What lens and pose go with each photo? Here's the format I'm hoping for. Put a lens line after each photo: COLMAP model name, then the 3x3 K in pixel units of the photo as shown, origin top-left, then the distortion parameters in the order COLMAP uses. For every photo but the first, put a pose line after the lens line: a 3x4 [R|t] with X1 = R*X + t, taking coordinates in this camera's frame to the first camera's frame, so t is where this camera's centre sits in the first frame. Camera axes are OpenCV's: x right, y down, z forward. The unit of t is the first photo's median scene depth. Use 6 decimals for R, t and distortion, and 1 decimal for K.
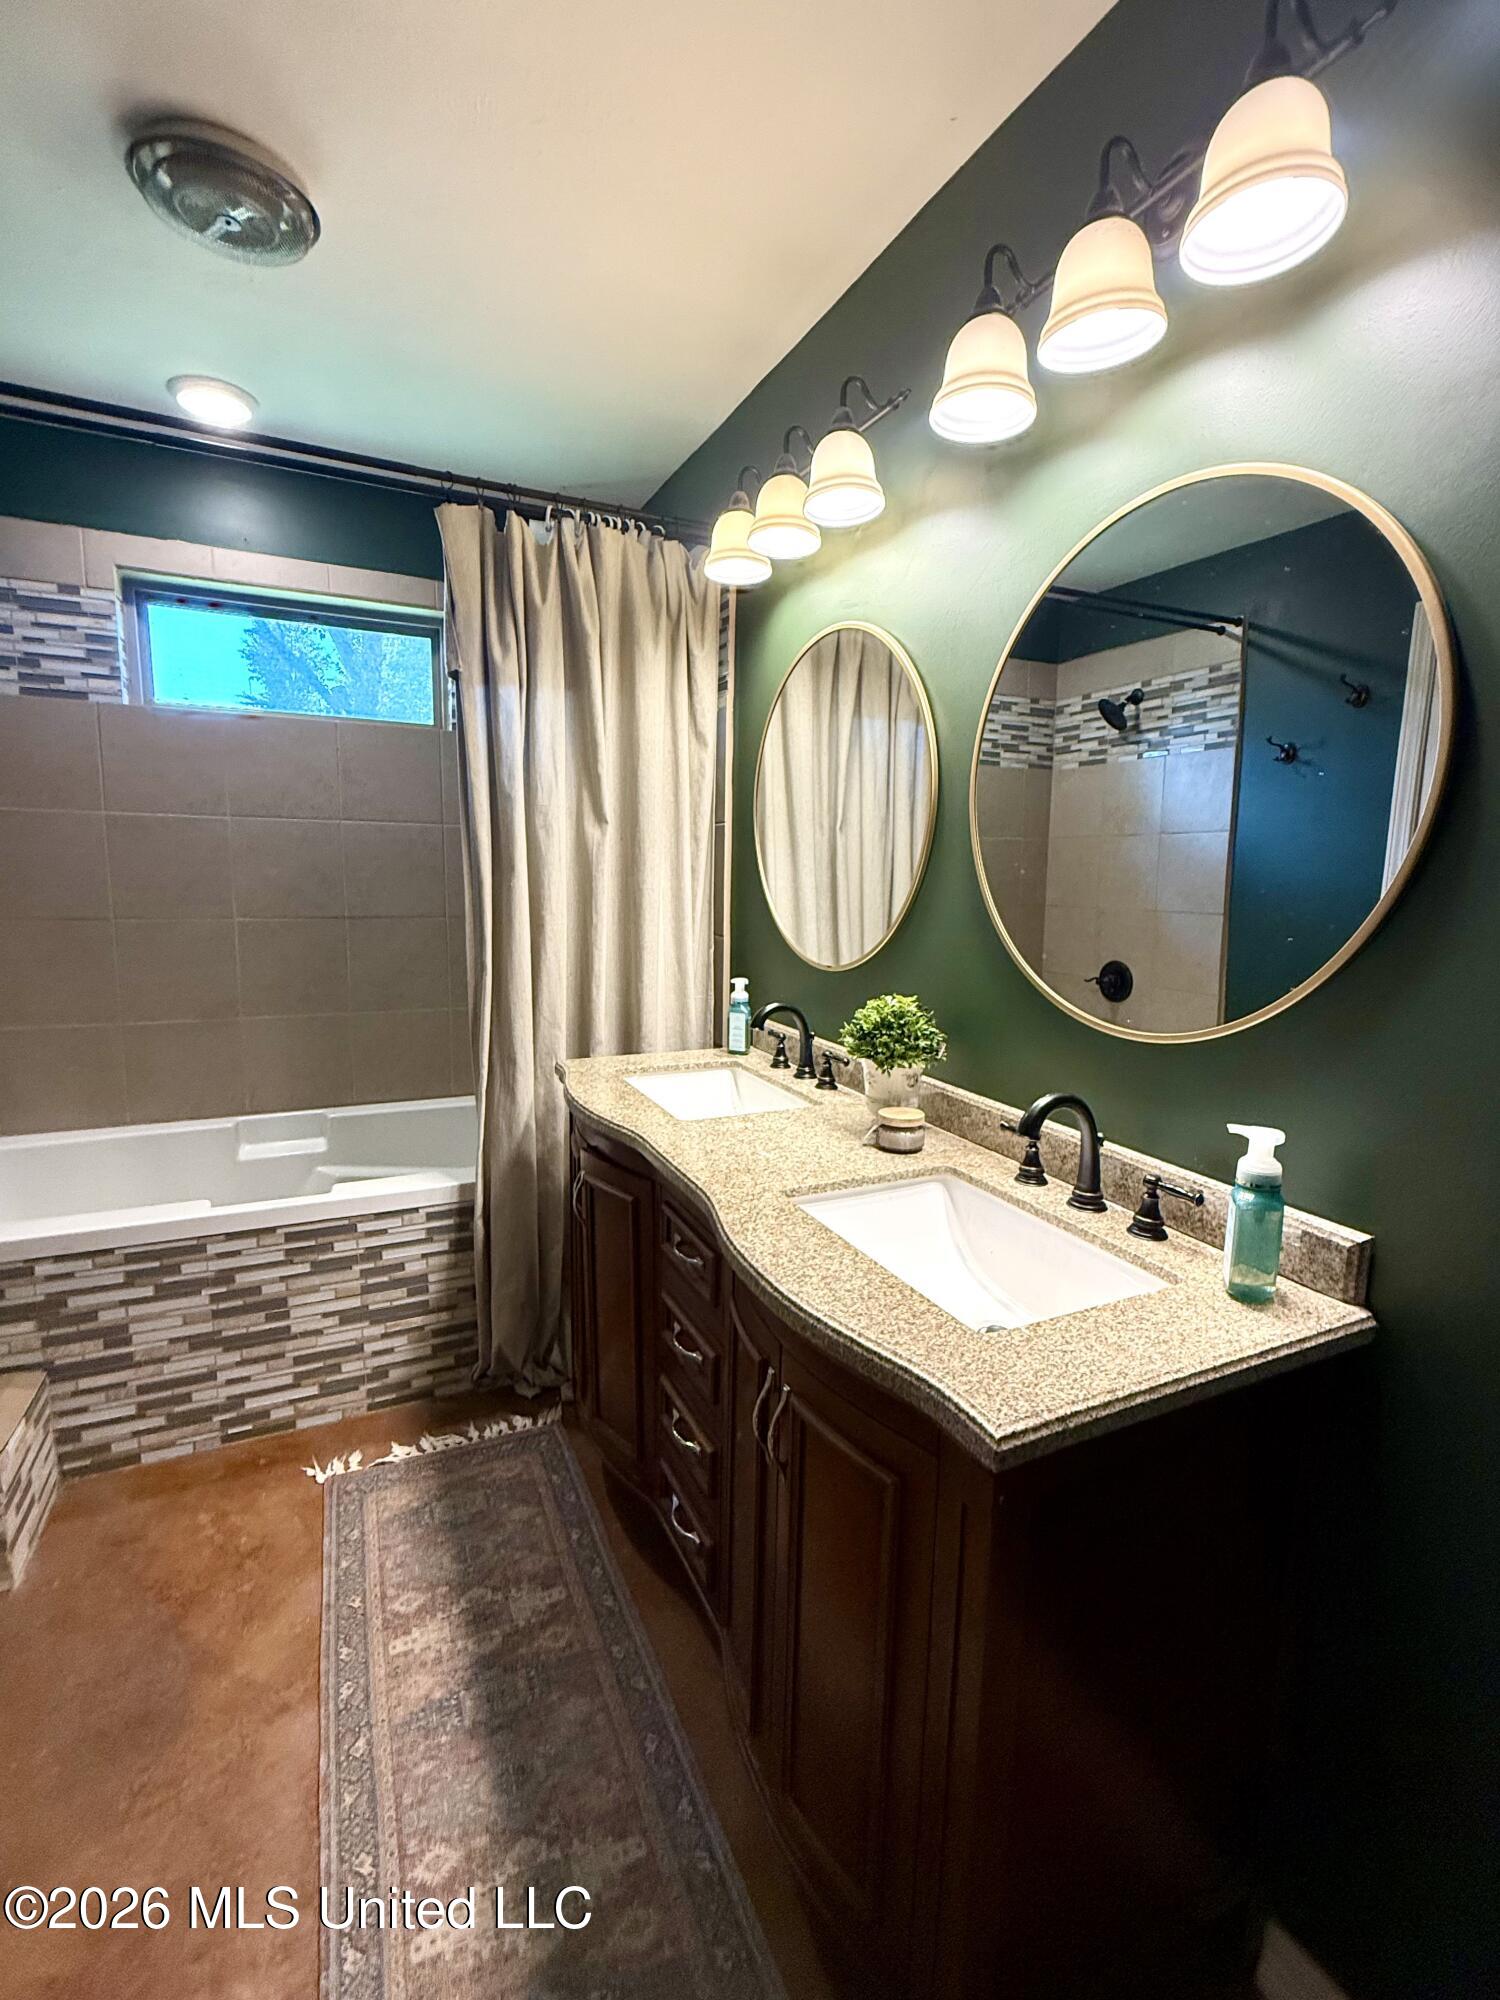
lens RADIAL K [[901.4, 0, 750.0], [0, 901.4, 996.5], [0, 0, 1]] dist [0.001838, -0.000179]
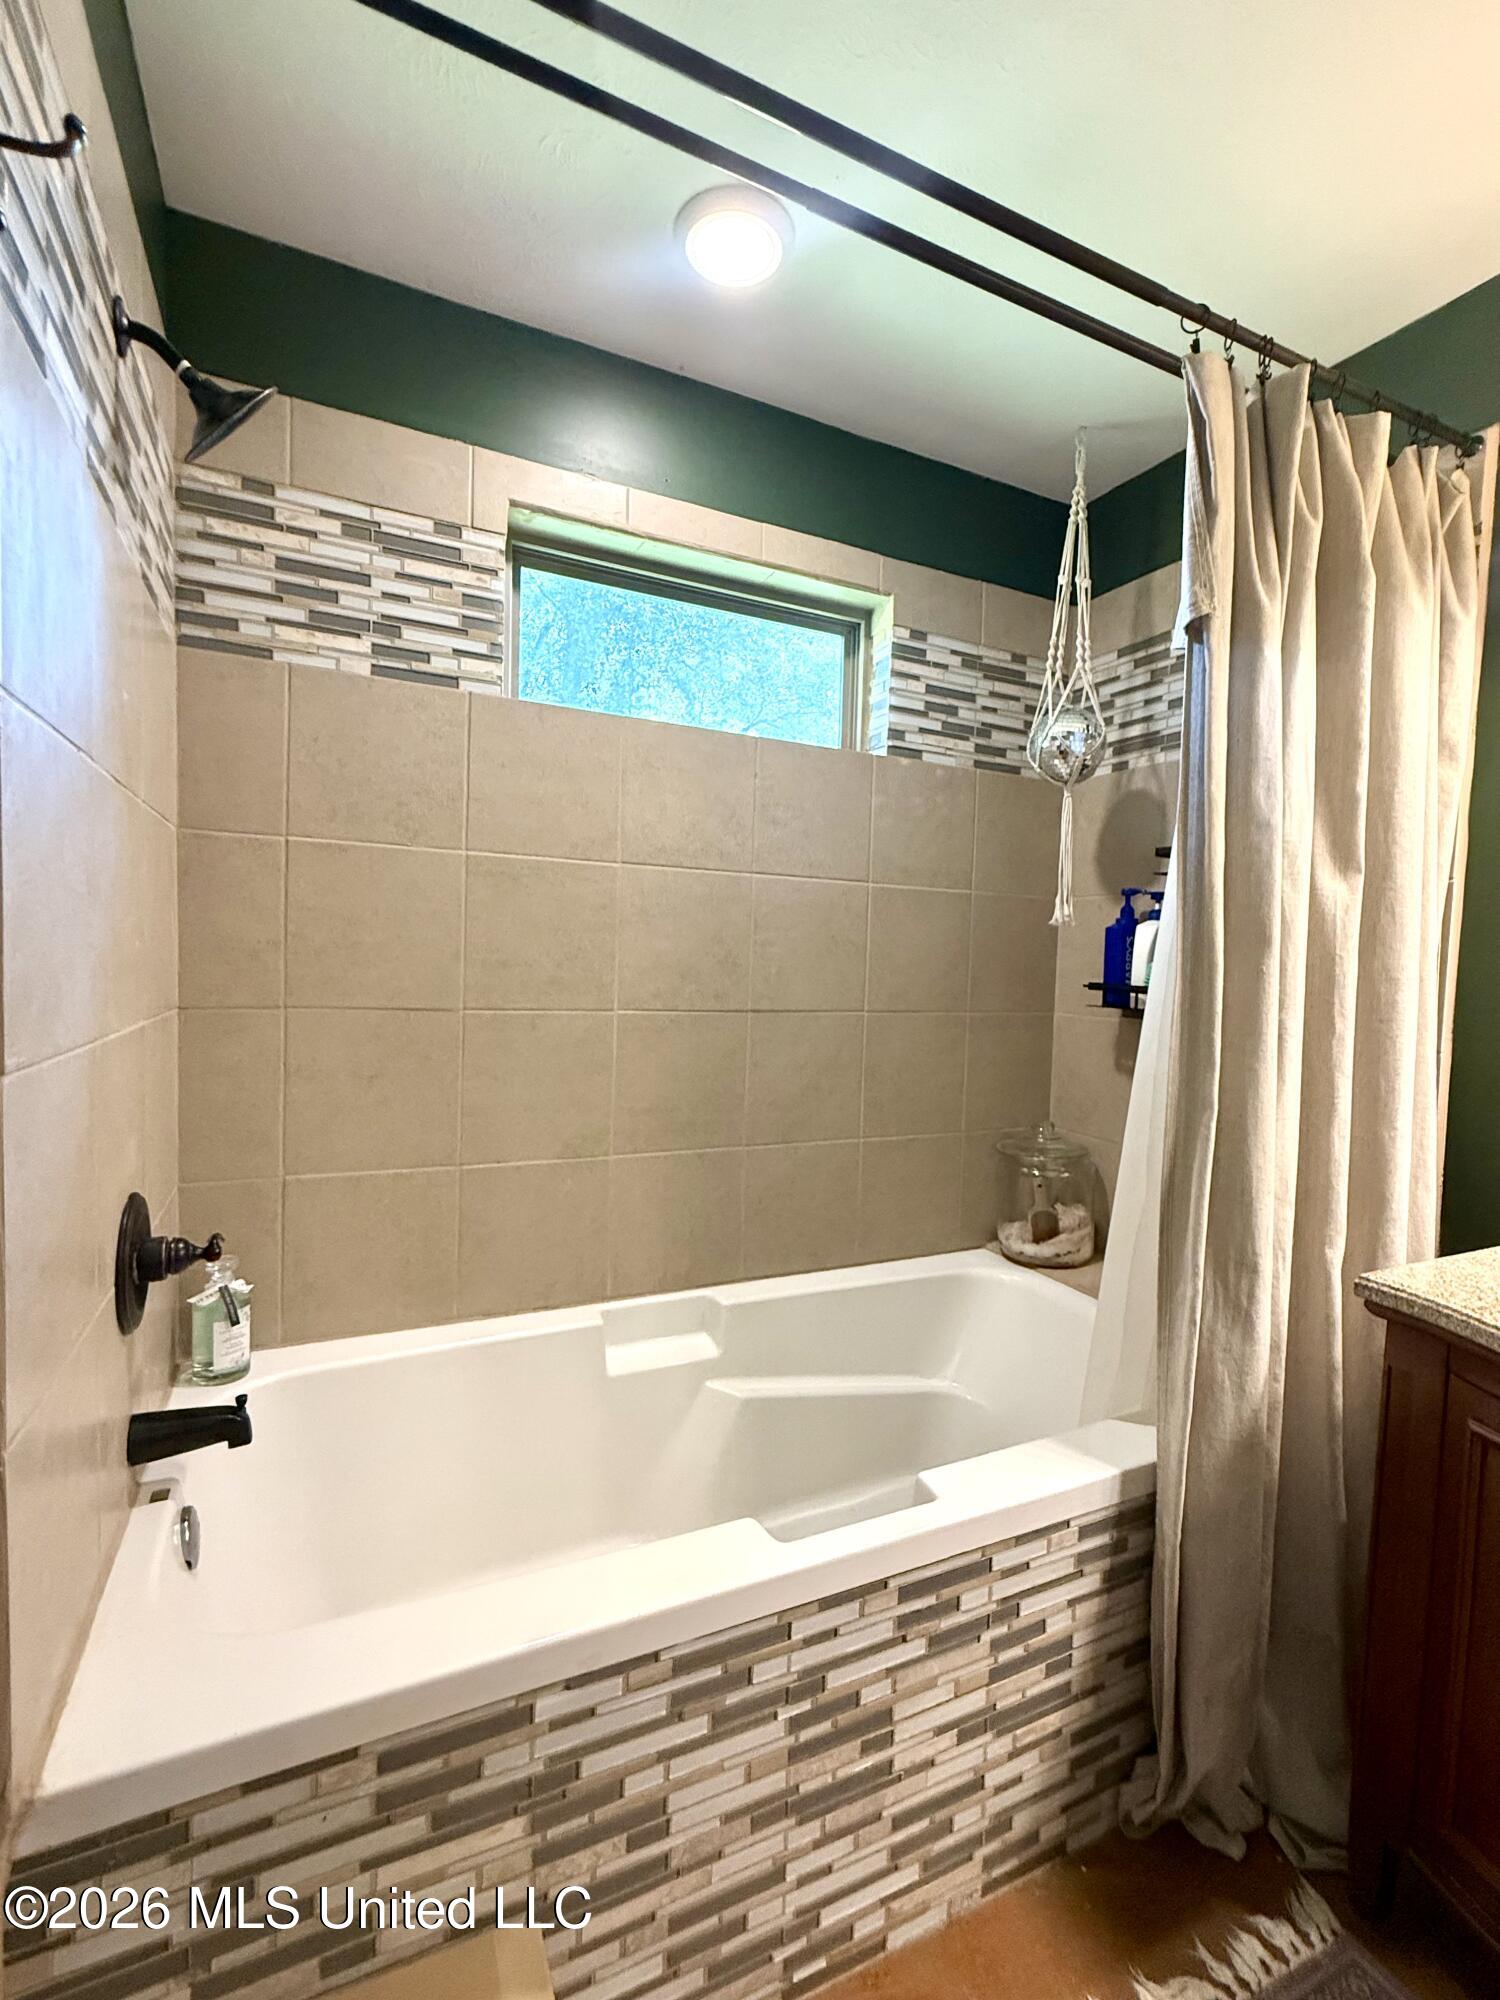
lens RADIAL K [[901.4, 0, 754.4], [0, 901.4, 1001.3], [0, 0, 1]] dist [0.001838, -0.000179]
pose [[0.999879, 0.015266, -0.002940, -0.570137], [-0.015469, 0.995813, -0.090100, -0.041244], [0.001553, 0.090135, 0.995928, 0.390260]]
